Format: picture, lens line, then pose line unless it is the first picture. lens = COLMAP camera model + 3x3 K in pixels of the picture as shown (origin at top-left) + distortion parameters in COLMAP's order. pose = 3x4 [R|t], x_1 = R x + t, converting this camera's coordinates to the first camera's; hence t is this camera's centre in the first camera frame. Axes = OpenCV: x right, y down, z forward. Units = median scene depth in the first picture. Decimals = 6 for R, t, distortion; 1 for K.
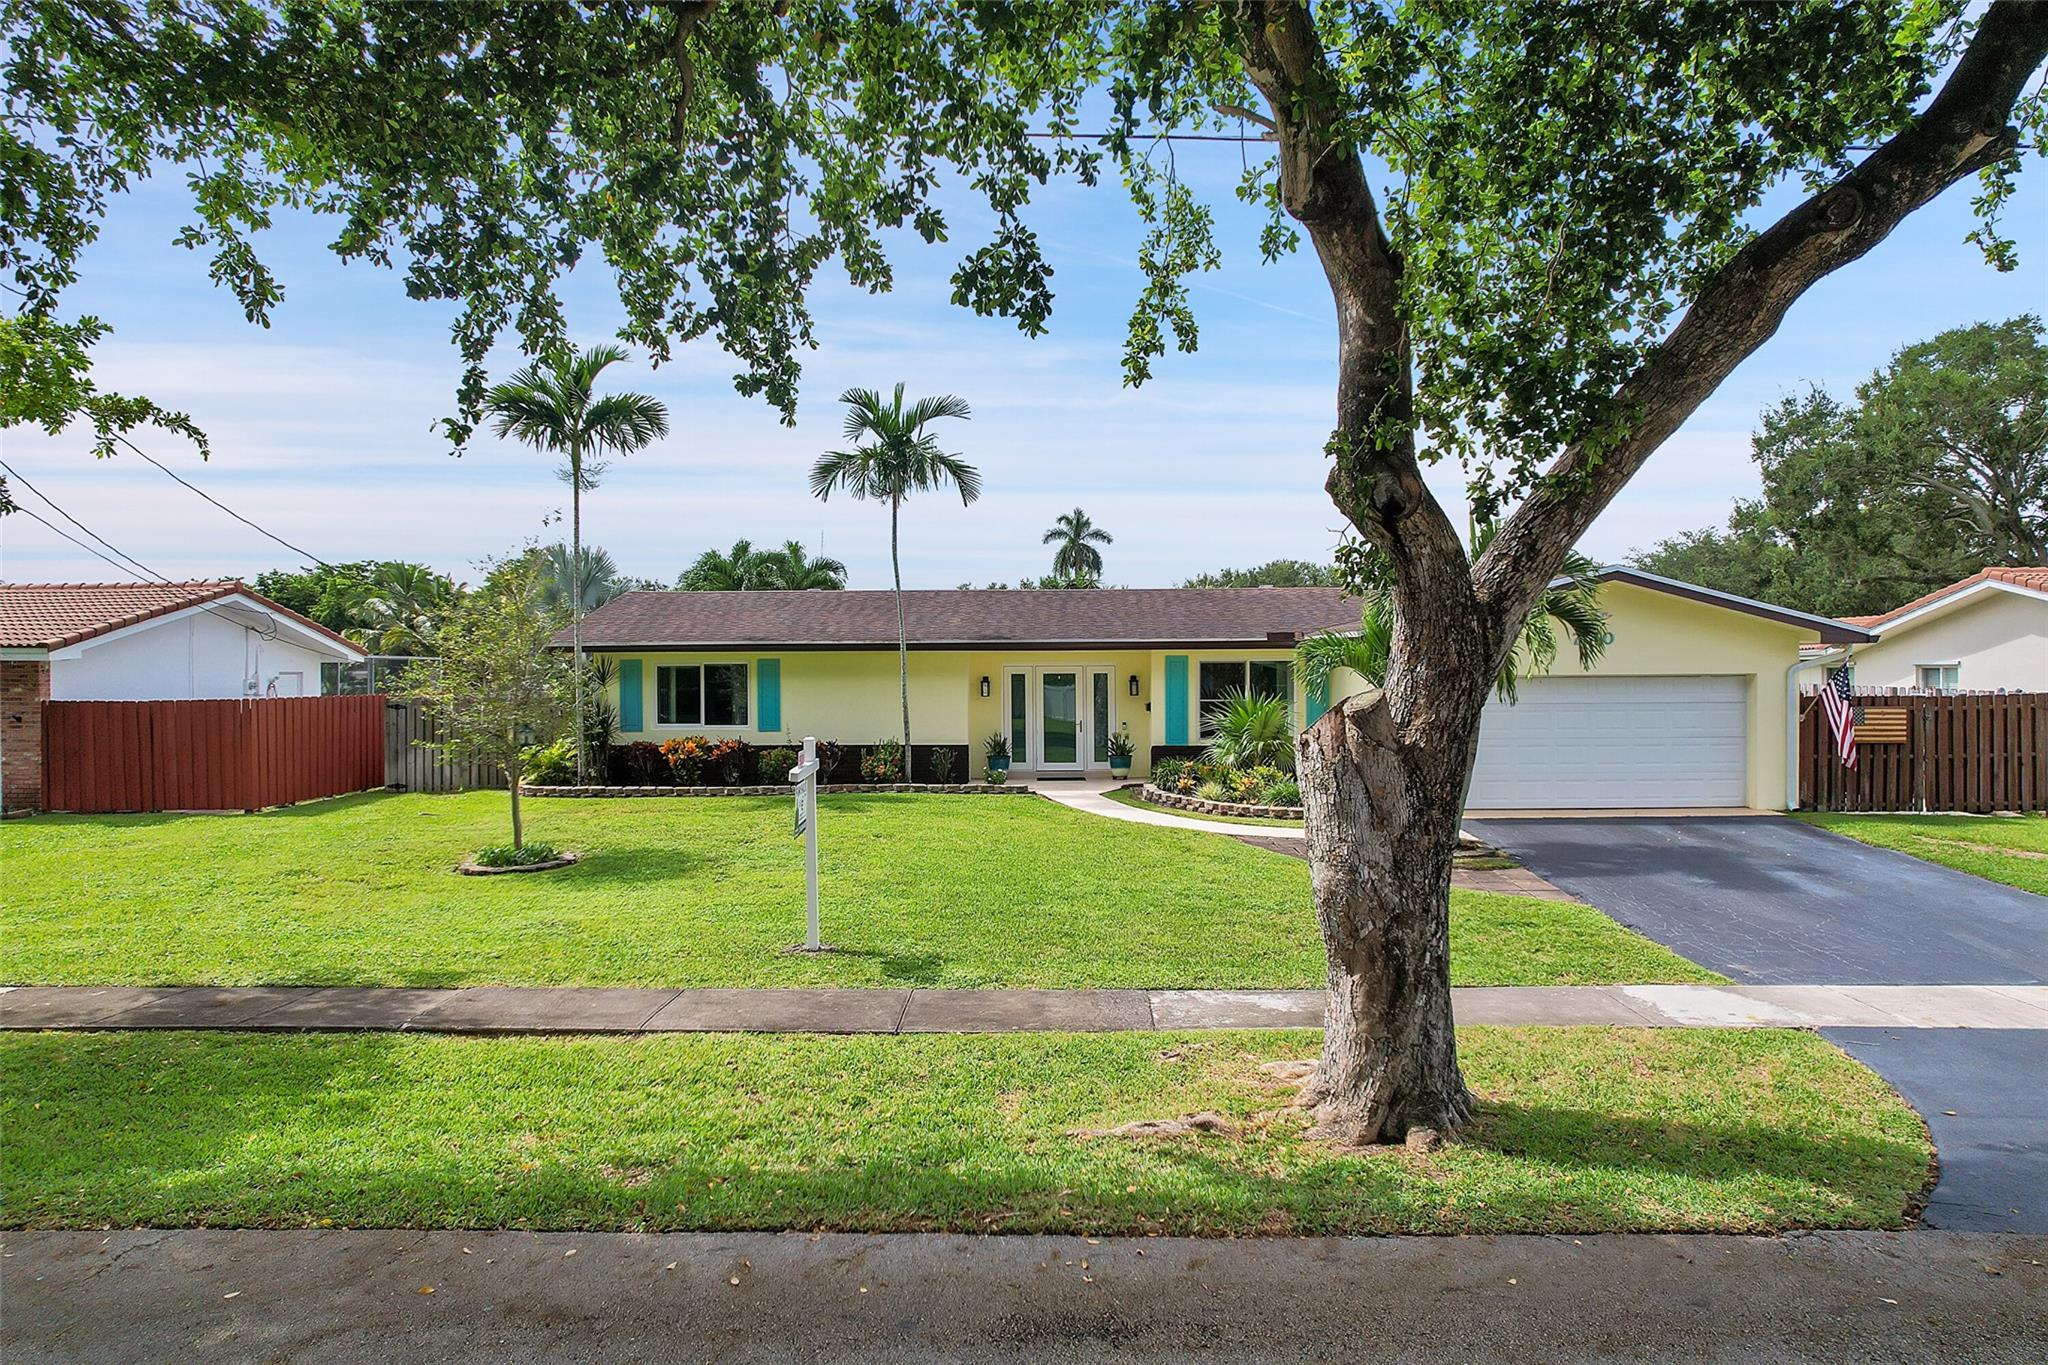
lens RADIAL K [[1315.4, 0, 1024.0], [0, 1315.4, 682.5], [0, 0, 1]] dist [-0.003238, -0.000583]
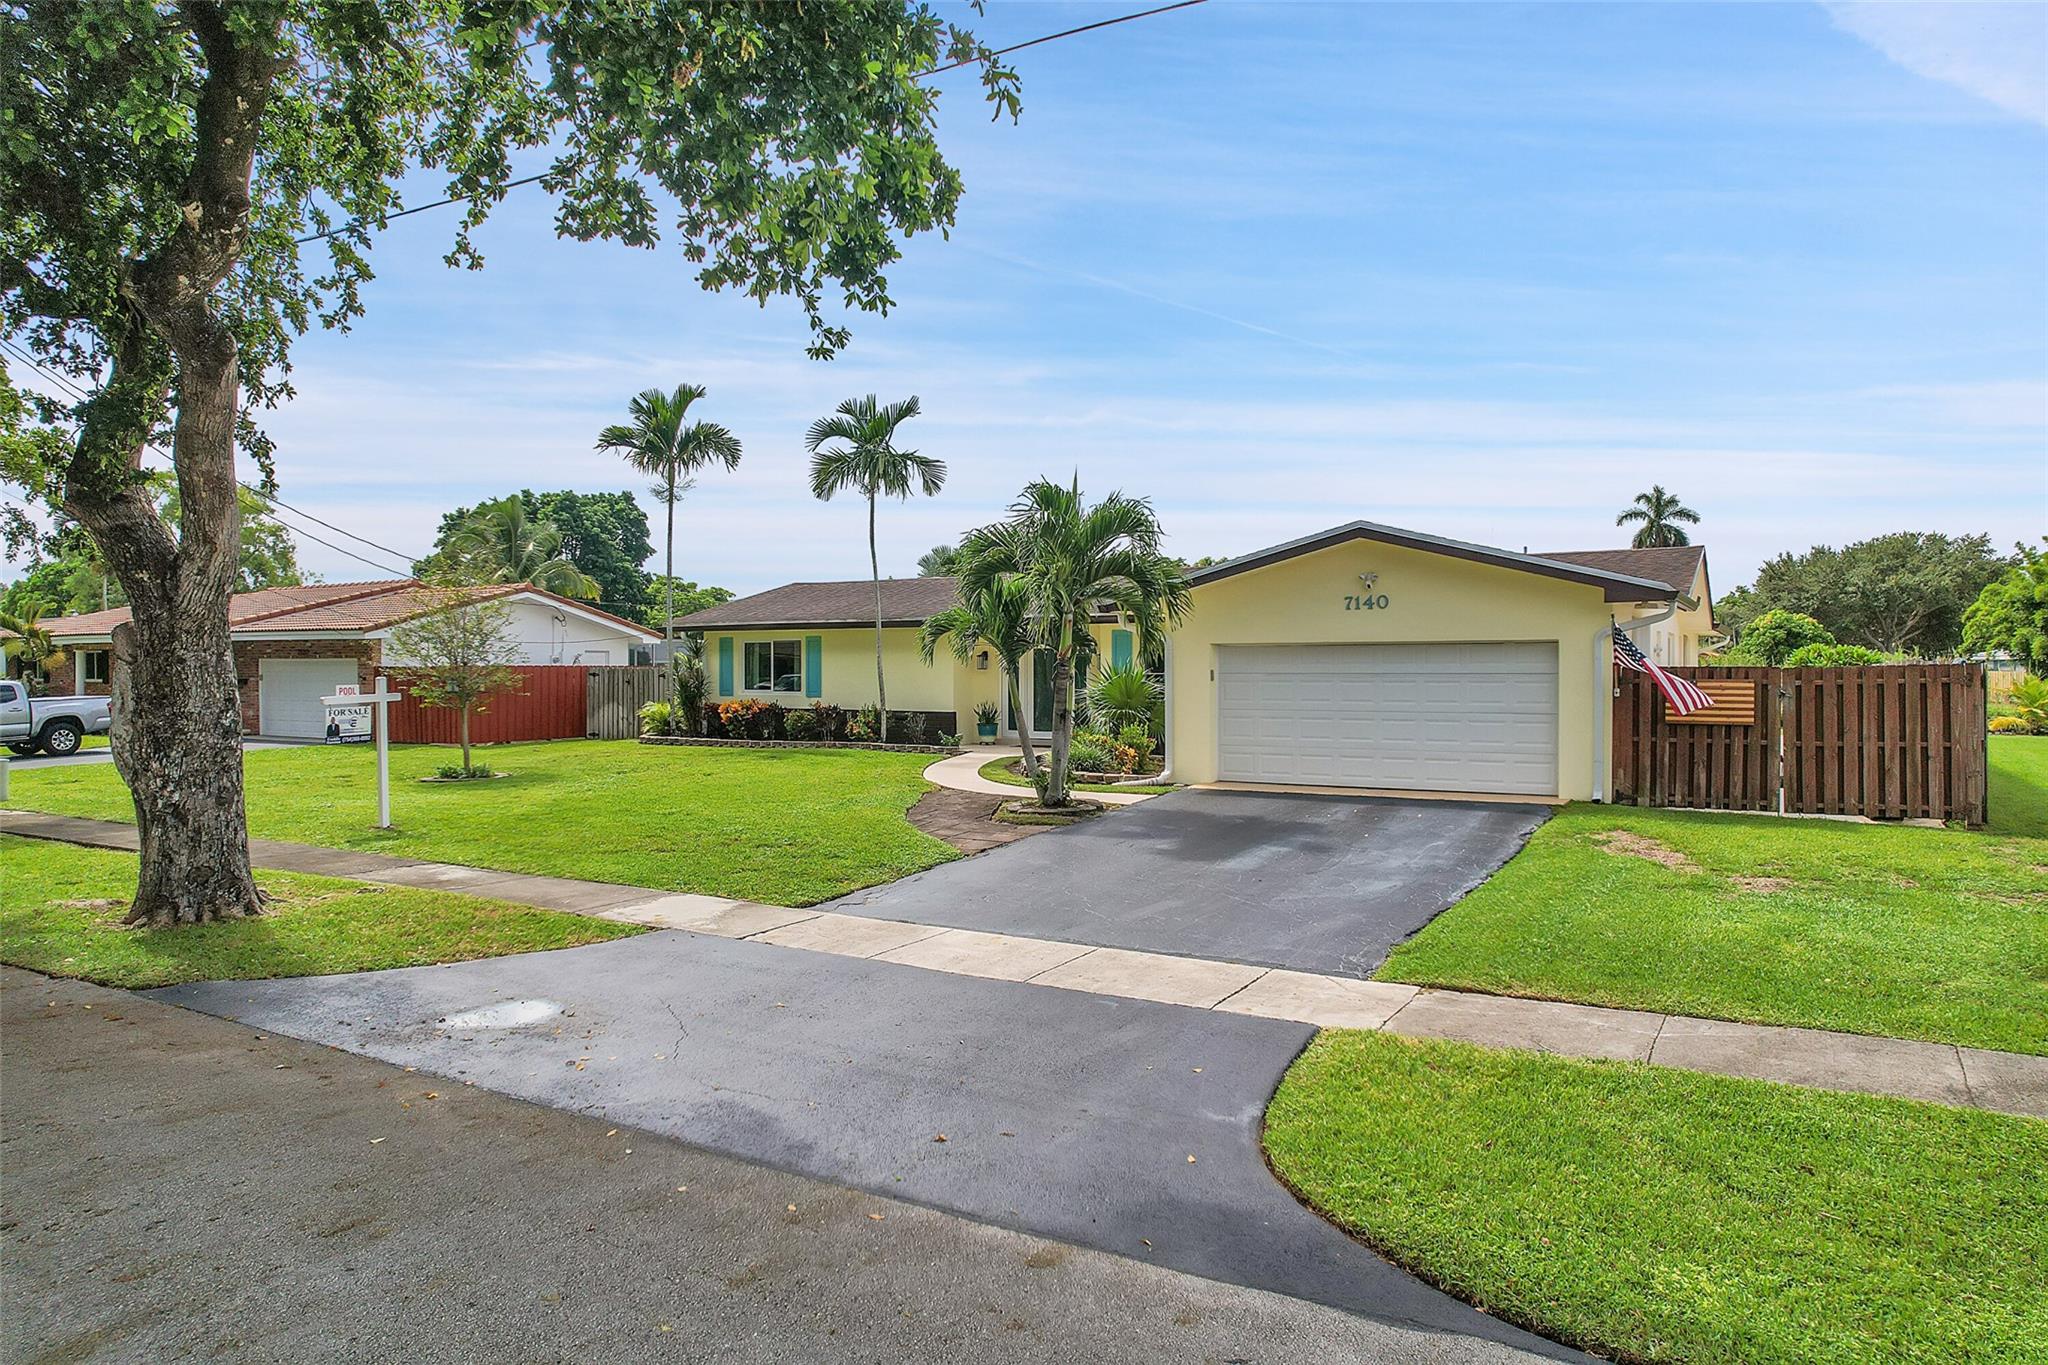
lens RADIAL K [[1299.7, 0, 1024.0], [0, 1299.7, 682.5], [0, 0, 1]] dist [-0.001524, -0.000481]
pose [[0.872685, 0.010452, -0.488171, 0.573132], [-0.009740, 0.999945, 0.003997, 0.018253], [0.488186, 0.001266, 0.872739, 0.080070]]
